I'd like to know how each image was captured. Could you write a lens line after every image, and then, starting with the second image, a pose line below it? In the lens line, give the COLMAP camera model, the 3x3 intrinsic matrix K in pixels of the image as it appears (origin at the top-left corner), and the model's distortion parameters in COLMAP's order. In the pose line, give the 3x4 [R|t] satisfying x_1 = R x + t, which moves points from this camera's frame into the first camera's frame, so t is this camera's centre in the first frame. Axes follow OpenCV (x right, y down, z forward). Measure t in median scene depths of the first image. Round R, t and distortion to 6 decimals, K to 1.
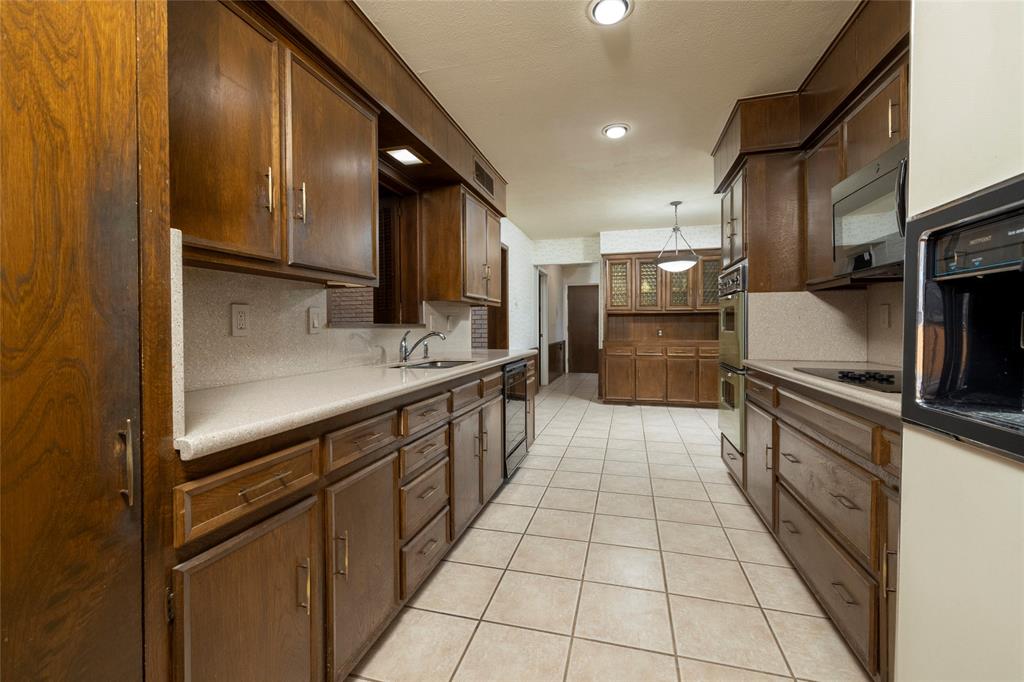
lens RADIAL K [[423.7, 0, 509.0], [0, 423.7, 331.2], [0, 0, 1]] dist [-0.000842, 0.000121]
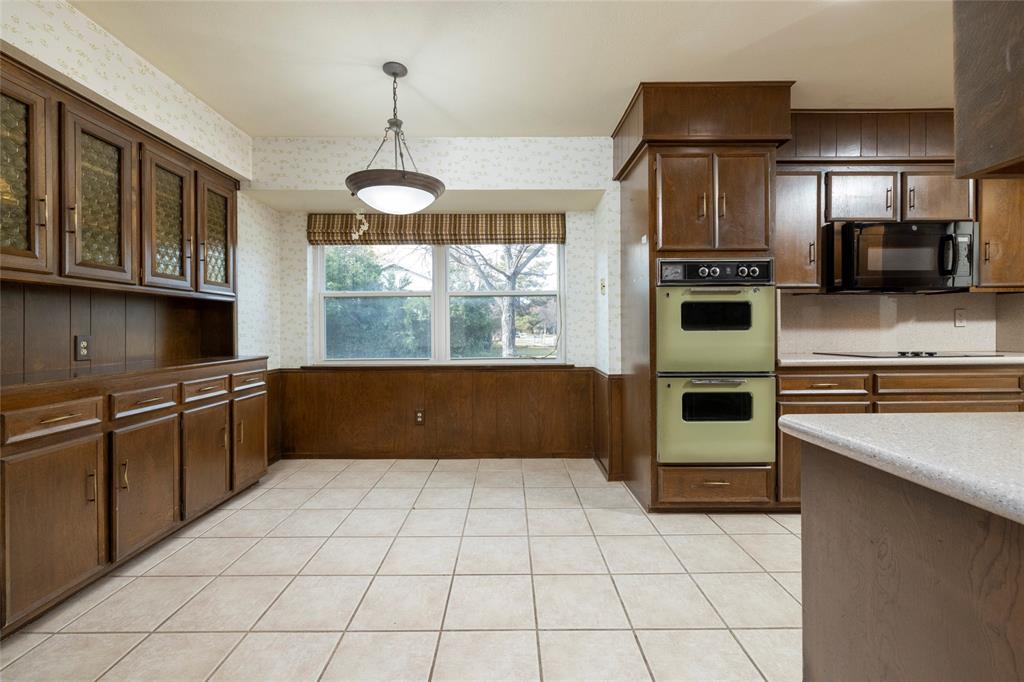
lens RADIAL K [[423.7, 0, 508.8], [0, 423.7, 332.7], [0, 0, 1]] dist [-0.000842, 0.000121]
pose [[-0.270384, -0.001923, 0.962751, -0.156233], [0.019822, 0.999775, 0.007564, -0.009697], [-0.962549, 0.021129, -0.270285, 1.606118]]
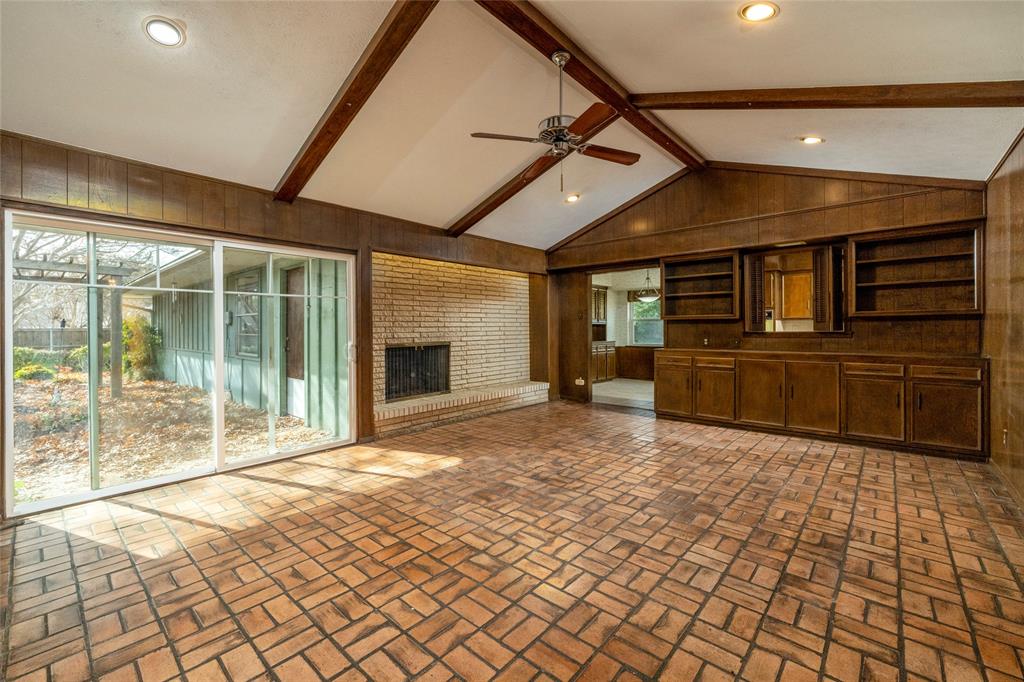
lens RADIAL K [[423.7, 0, 507.2], [0, 423.7, 334.2], [0, 0, 1]] dist [-0.000842, 0.000121]
pose [[0.449292, -0.003134, 0.893380, -2.325594], [0.014072, 0.999895, -0.003569, -0.009582], [-0.893274, 0.014175, 0.449288, 1.163211]]
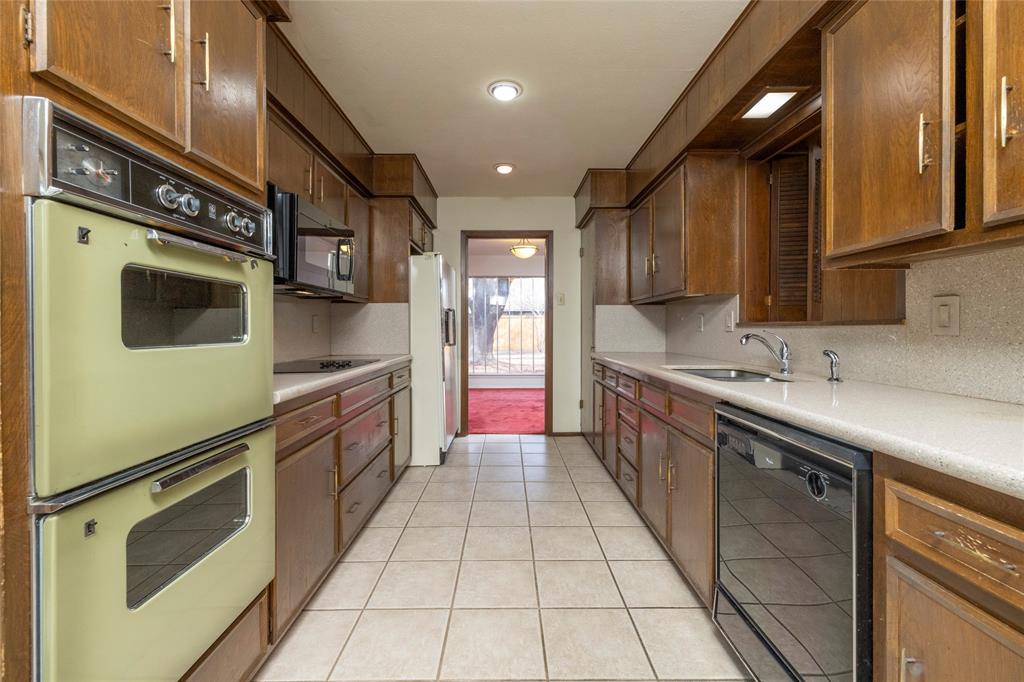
lens RADIAL K [[423.7, 0, 509.5], [0, 423.7, 333.7], [0, 0, 1]] dist [-0.000842, 0.000121]
pose [[-0.962981, 0.014481, -0.269180, 0.363710], [0.007837, 0.999638, 0.025738, -0.016000], [0.269455, 0.022675, -0.962746, 1.403211]]
